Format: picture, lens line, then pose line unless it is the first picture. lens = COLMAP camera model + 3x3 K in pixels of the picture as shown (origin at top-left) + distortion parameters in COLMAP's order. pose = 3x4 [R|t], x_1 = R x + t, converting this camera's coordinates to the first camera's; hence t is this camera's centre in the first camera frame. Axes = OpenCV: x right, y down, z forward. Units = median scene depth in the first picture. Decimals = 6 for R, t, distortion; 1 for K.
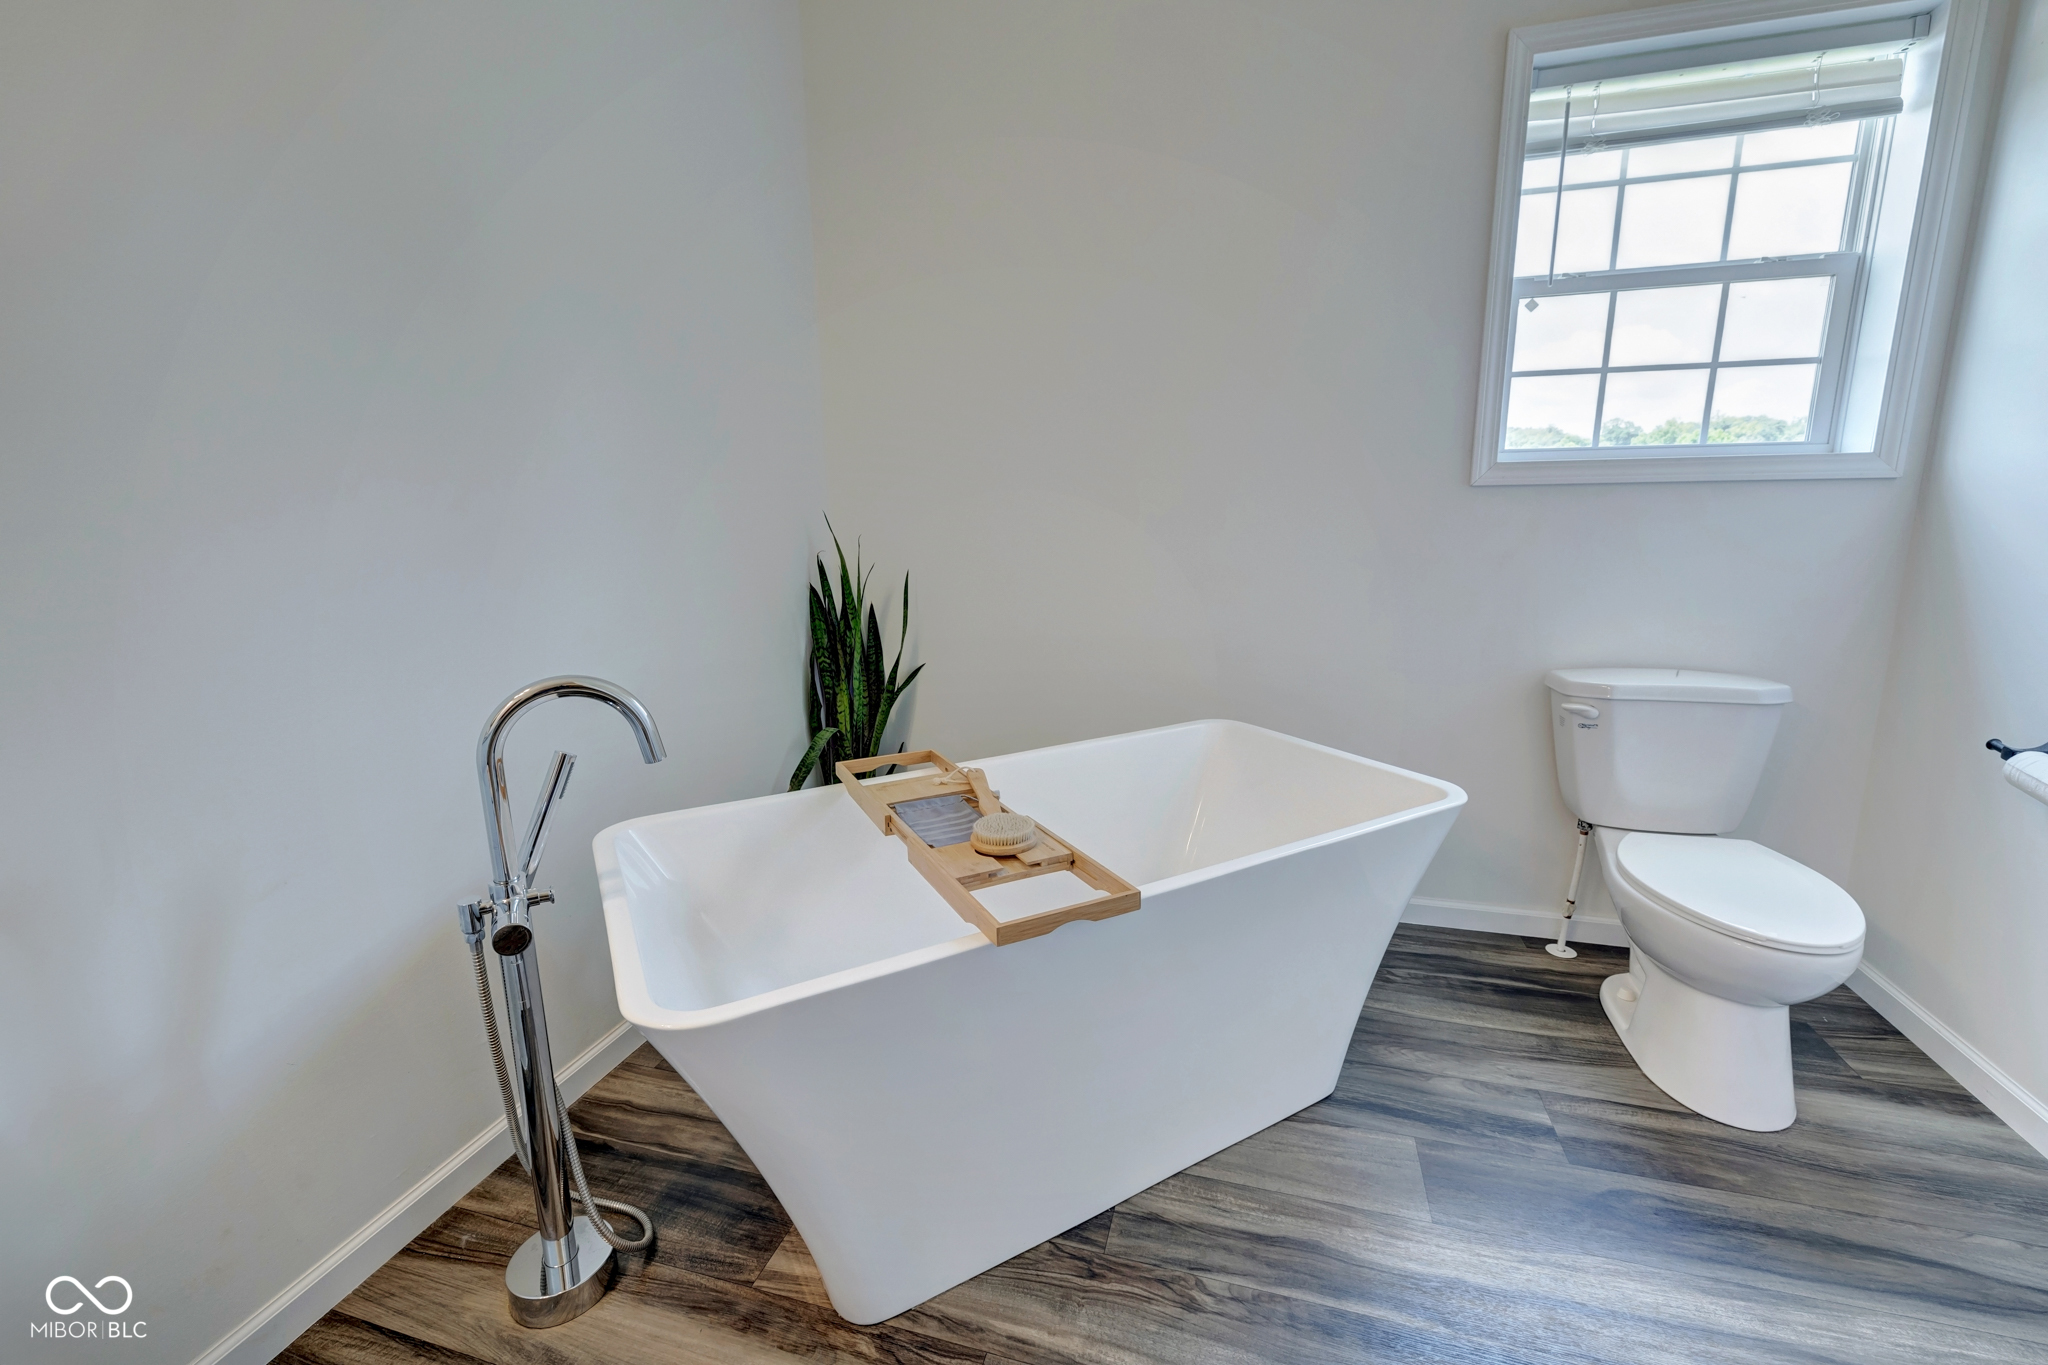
lens RADIAL K [[861.0, 0, 1052.8], [0, 861.0, 677.2], [0, 0, 1]] dist [-0.000460, -0.000453]
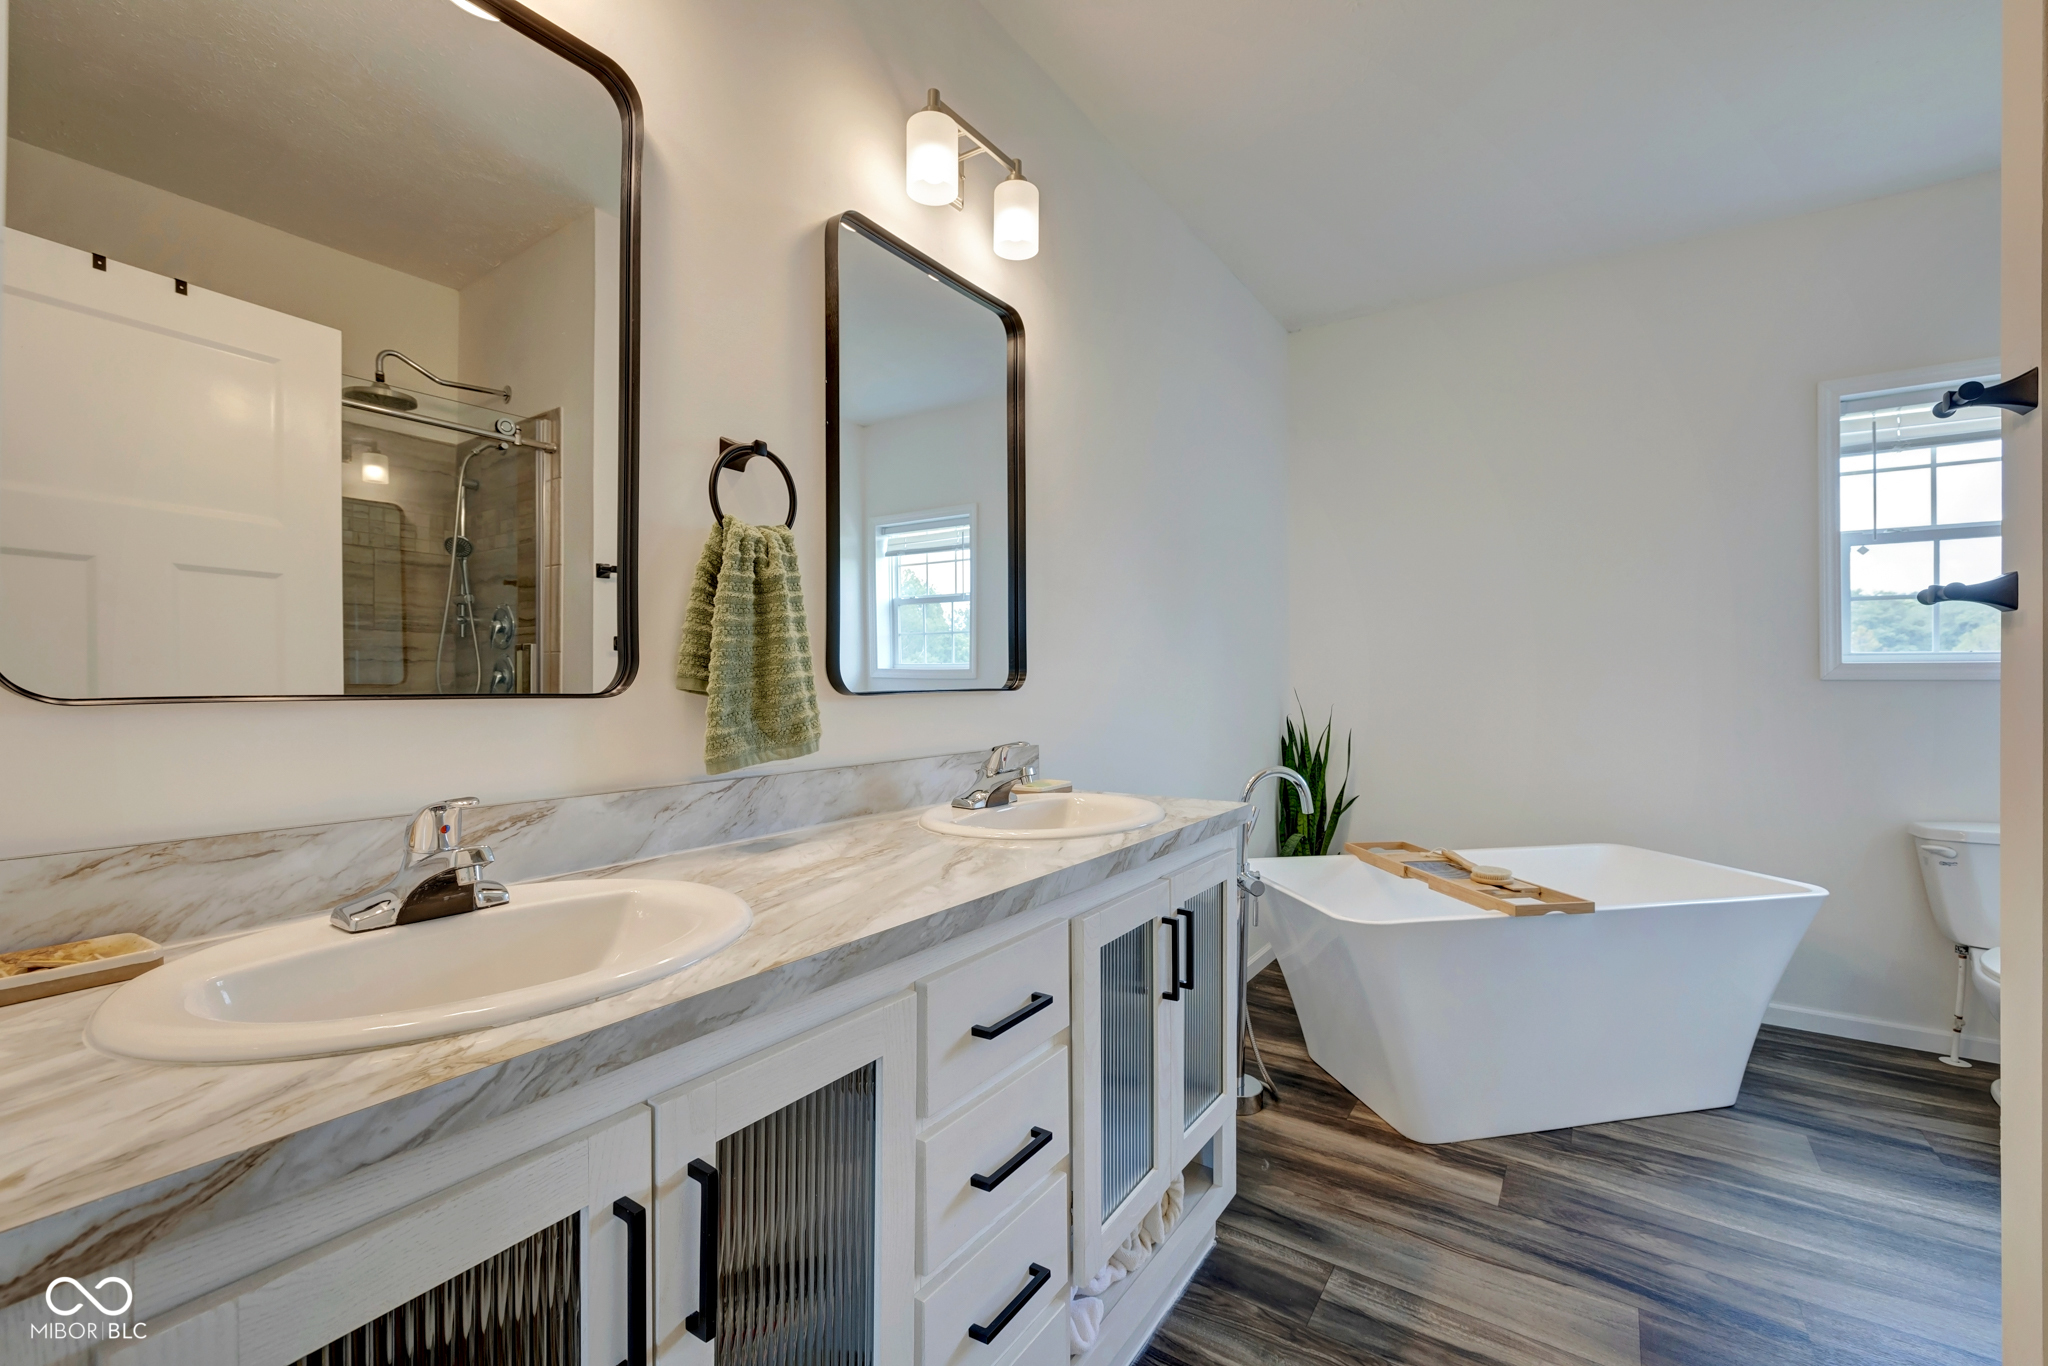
lens RADIAL K [[871.3, 0, 1015.6], [0, 871.3, 659.5], [0, 0, 1]] dist [-0.003418, -0.001203]
pose [[0.941678, 0.007492, -0.336431, -0.261864], [-0.079091, 0.976674, -0.199629, 0.126520], [0.327088, 0.214595, 0.920305, -0.717960]]
